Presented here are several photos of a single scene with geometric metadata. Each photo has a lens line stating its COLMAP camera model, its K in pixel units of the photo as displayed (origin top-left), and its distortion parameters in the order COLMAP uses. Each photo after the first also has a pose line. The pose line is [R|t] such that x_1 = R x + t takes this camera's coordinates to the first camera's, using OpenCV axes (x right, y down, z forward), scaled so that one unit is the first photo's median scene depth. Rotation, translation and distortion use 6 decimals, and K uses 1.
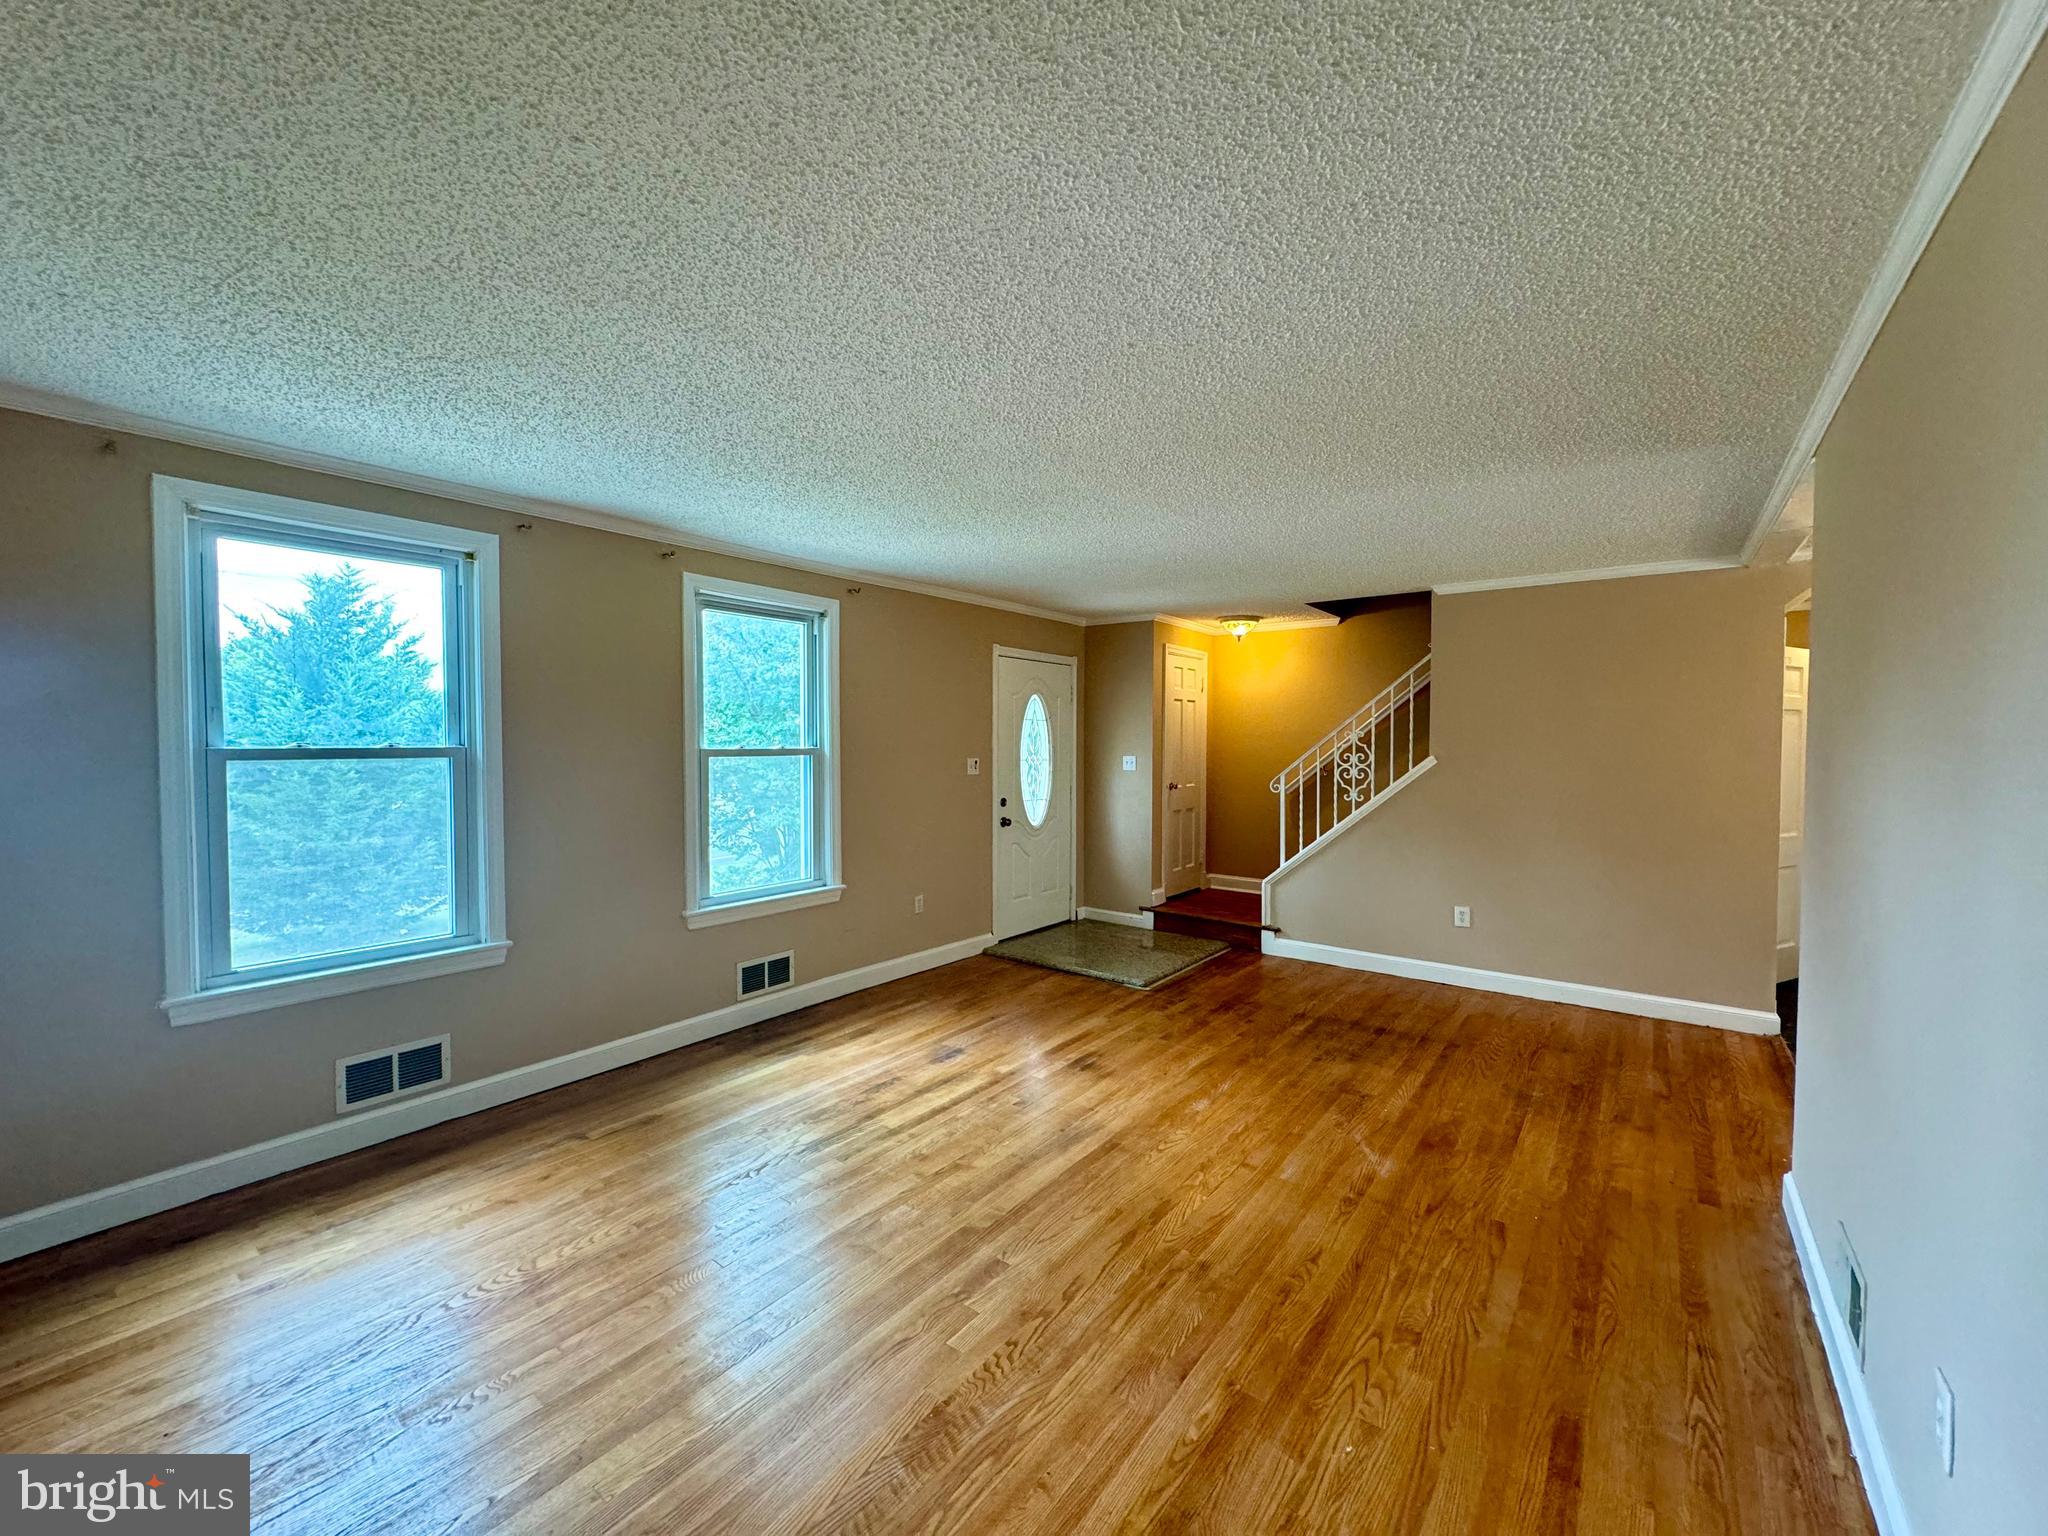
lens RADIAL K [[816.3, 0, 1038.7], [0, 816.3, 756.1], [0, 0, 1]] dist [0.000167, 0.000139]
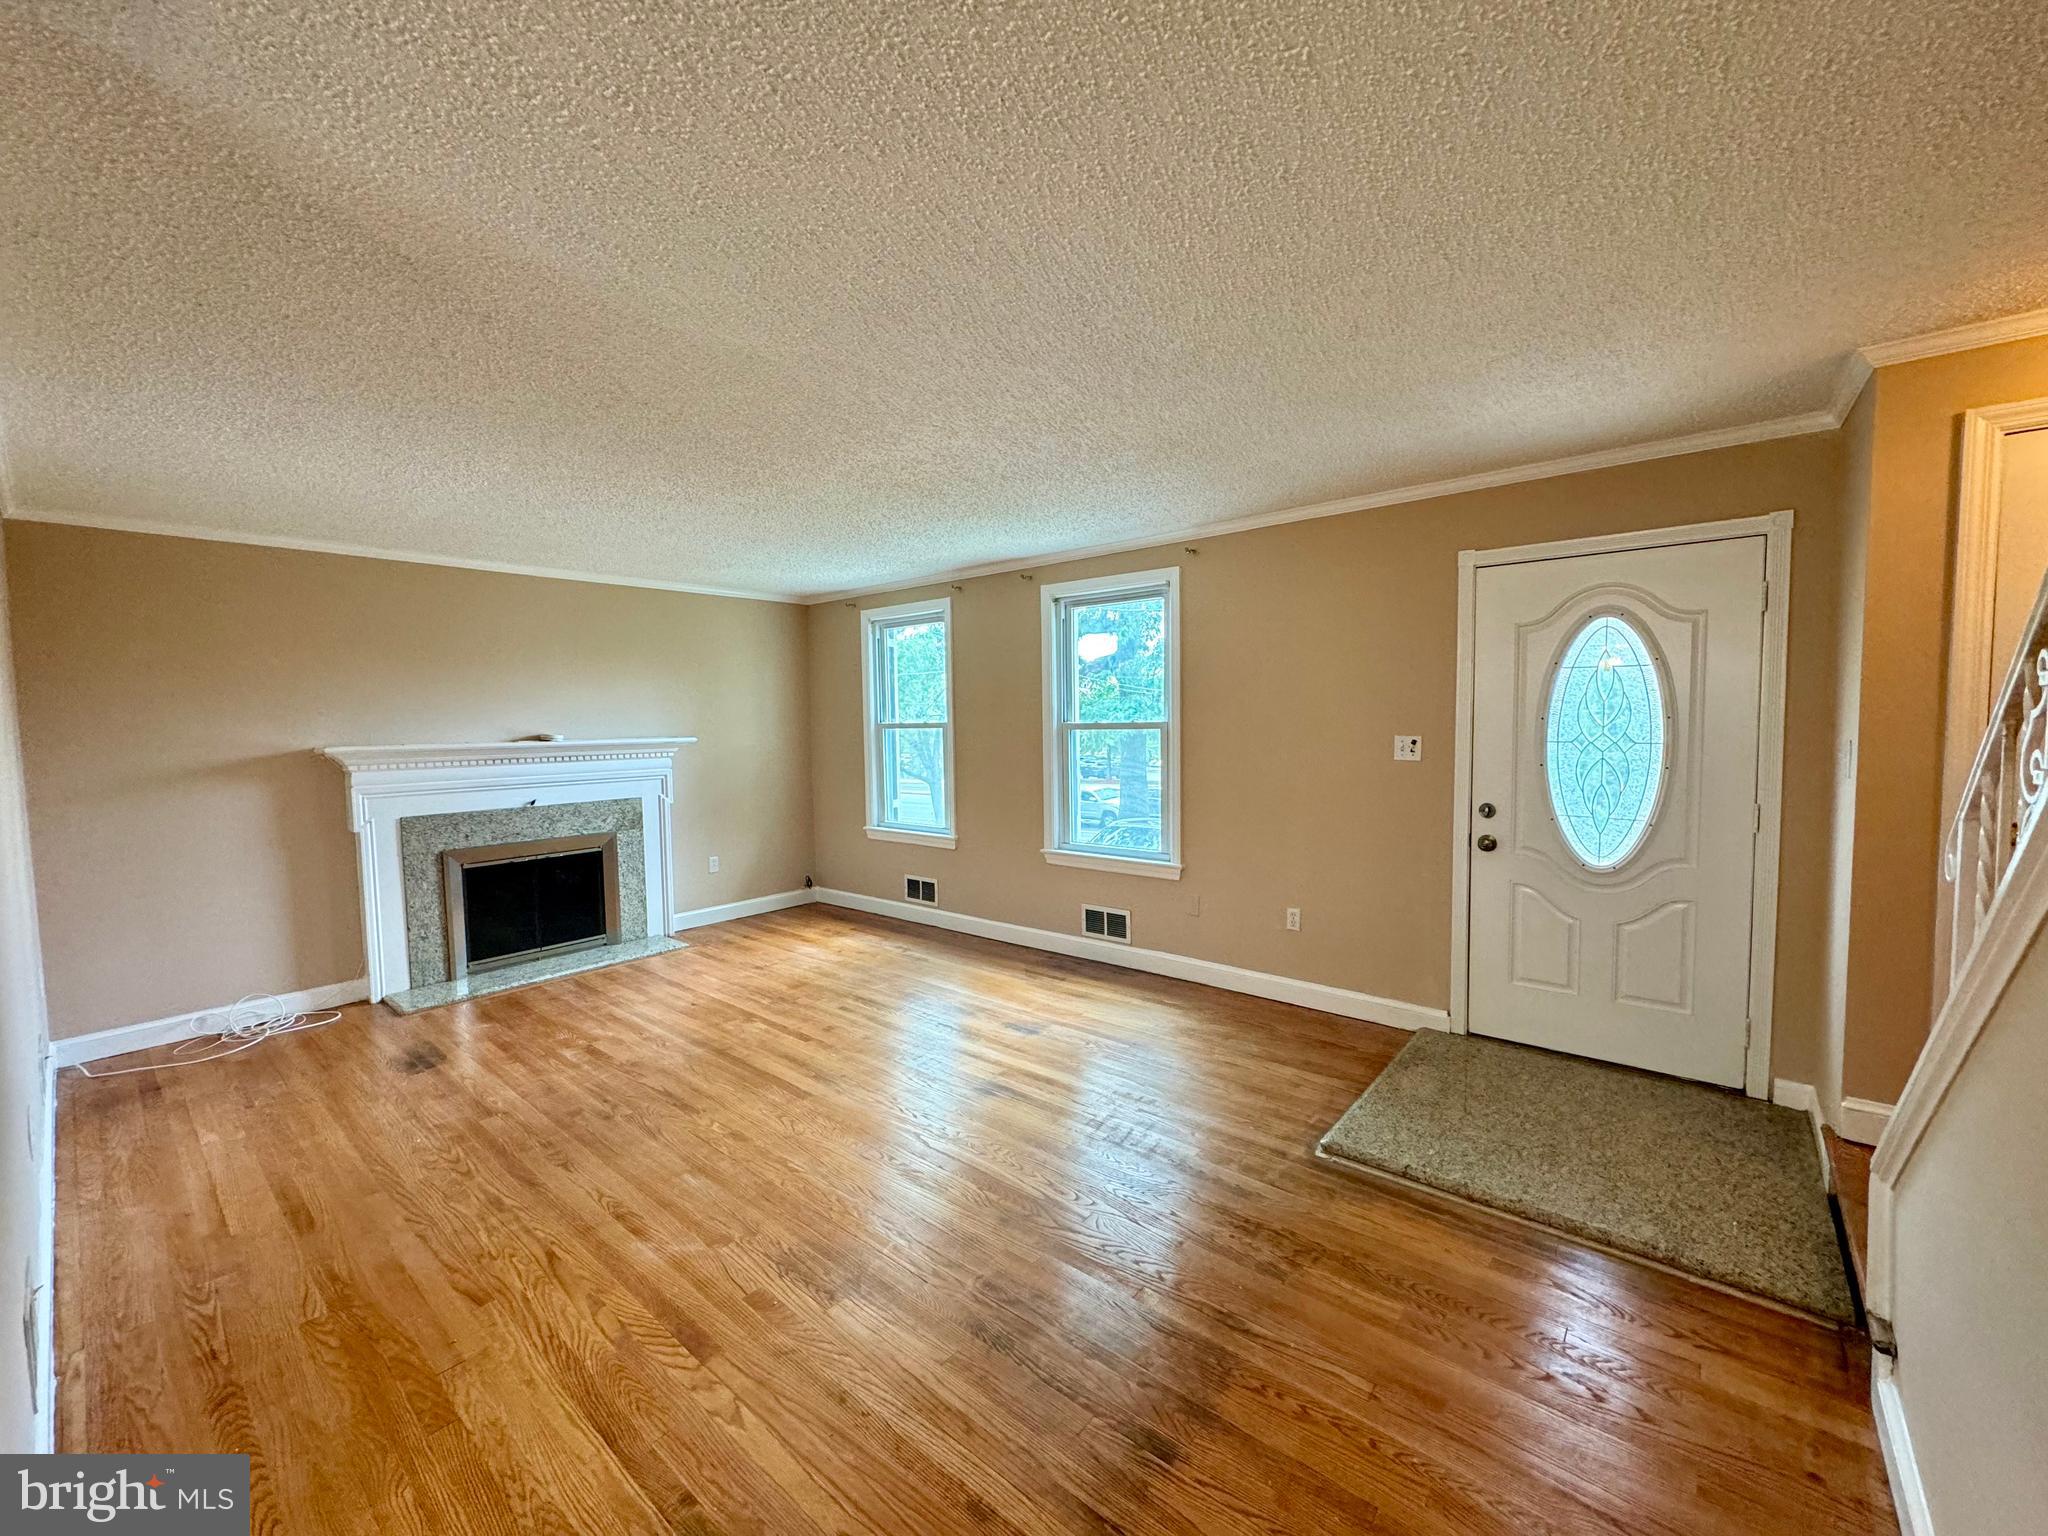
lens RADIAL K [[816.3, 0, 1009.5], [0, 816.3, 763.7], [0, 0, 1]] dist [0.000167, 0.000139]
pose [[-0.064135, 0.053988, -0.996480, 0.855749], [-0.002488, 0.998524, 0.054259, -0.014530], [0.997938, 0.005959, -0.063906, 1.020649]]
